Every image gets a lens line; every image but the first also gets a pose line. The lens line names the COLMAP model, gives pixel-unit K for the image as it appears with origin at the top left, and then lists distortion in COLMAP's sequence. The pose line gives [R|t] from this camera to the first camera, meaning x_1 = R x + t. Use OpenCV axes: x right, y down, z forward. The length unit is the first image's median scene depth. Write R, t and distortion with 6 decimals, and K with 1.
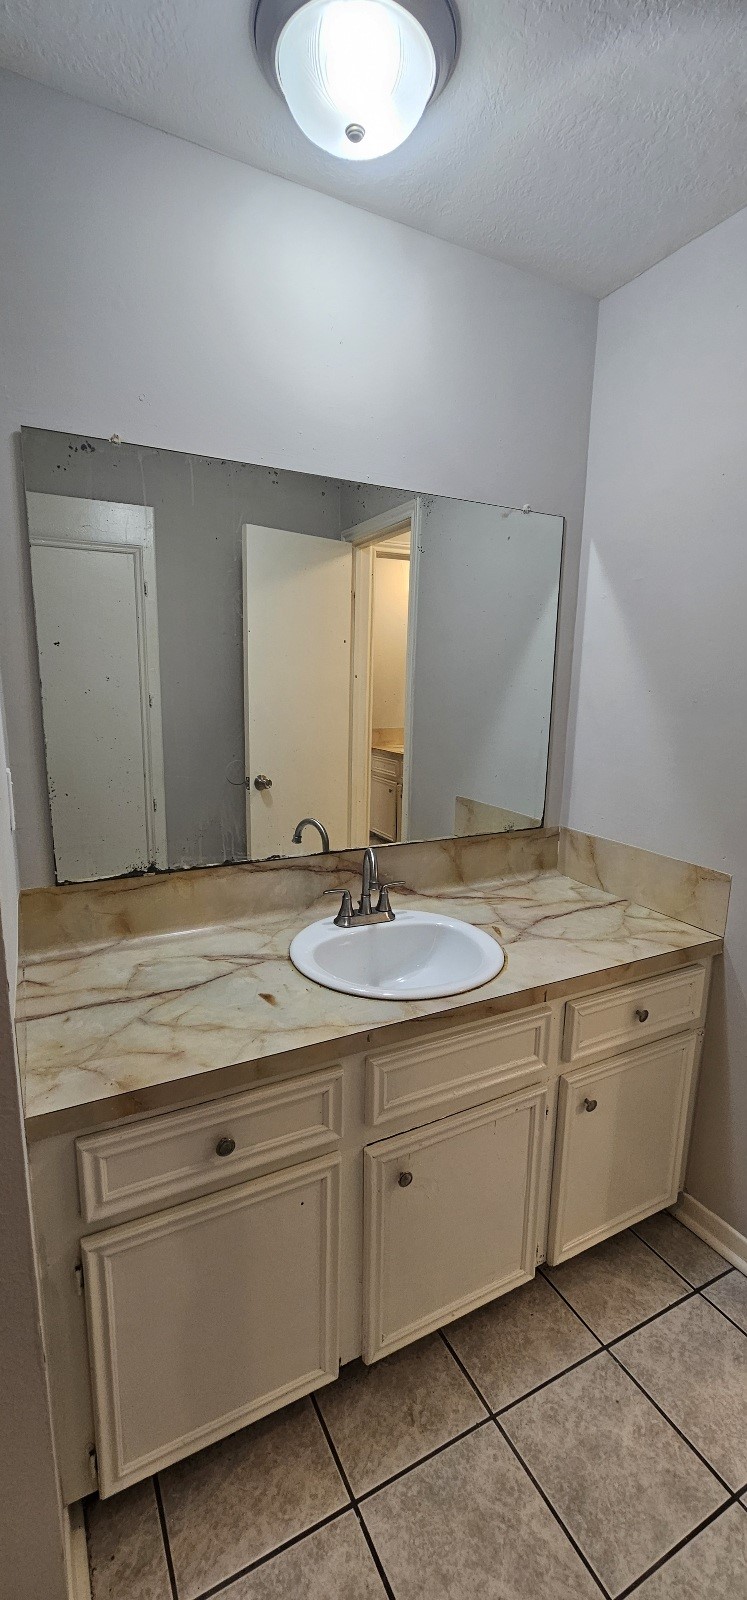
lens RADIAL K [[656.8, 0, 377.3], [0, 656.8, 798.2], [0, 0, 1]] dist [-0.001260, 0.000459]
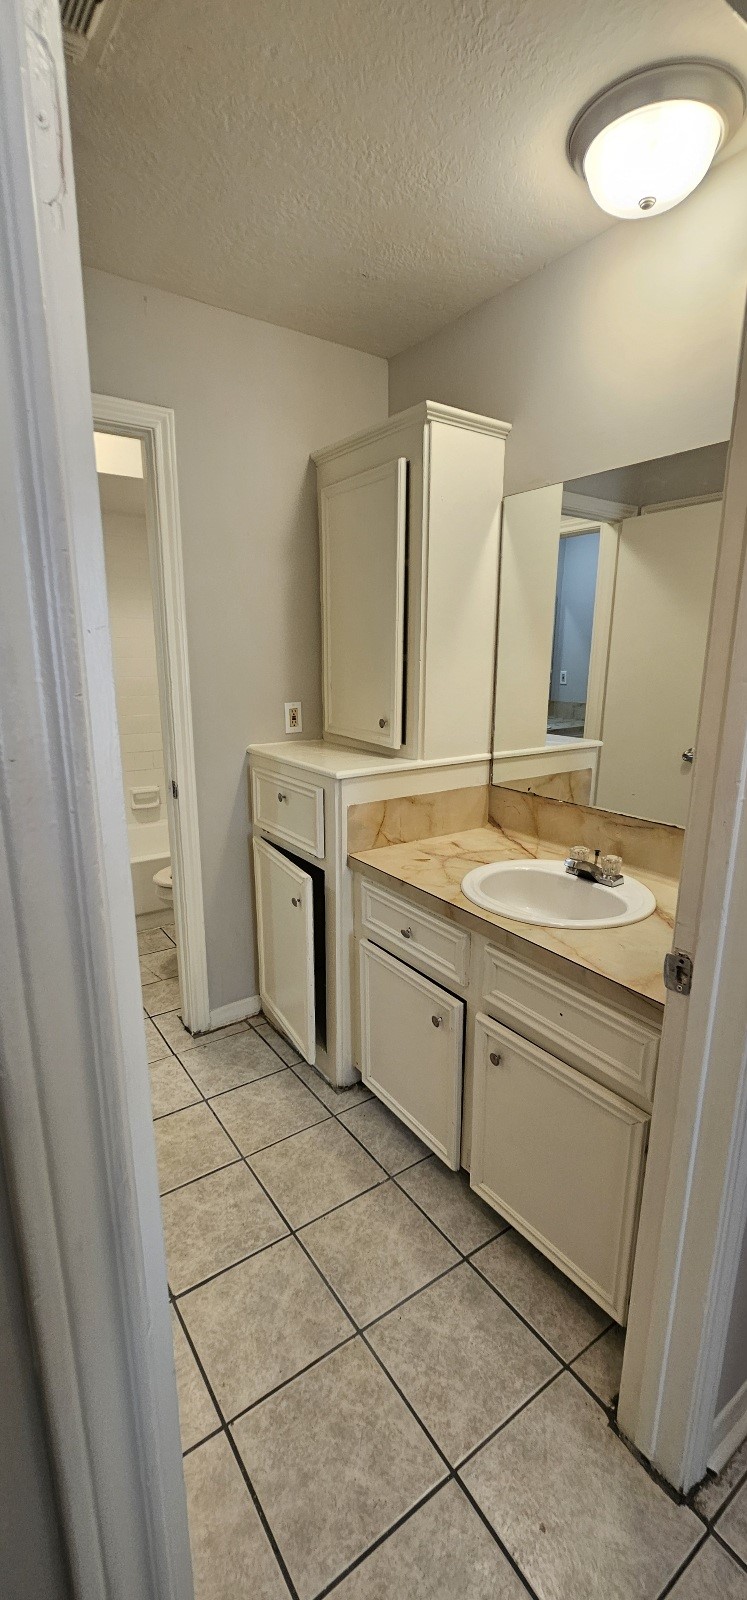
lens RADIAL K [[656.8, 0, 377.3], [0, 656.8, 798.2], [0, 0, 1]] dist [-0.001260, 0.000459]
pose [[0.122966, 0.216789, -0.968443, 1.257988], [-0.173301, 0.965546, 0.194136, -0.112982], [0.977162, 0.143960, 0.156298, 0.580904]]
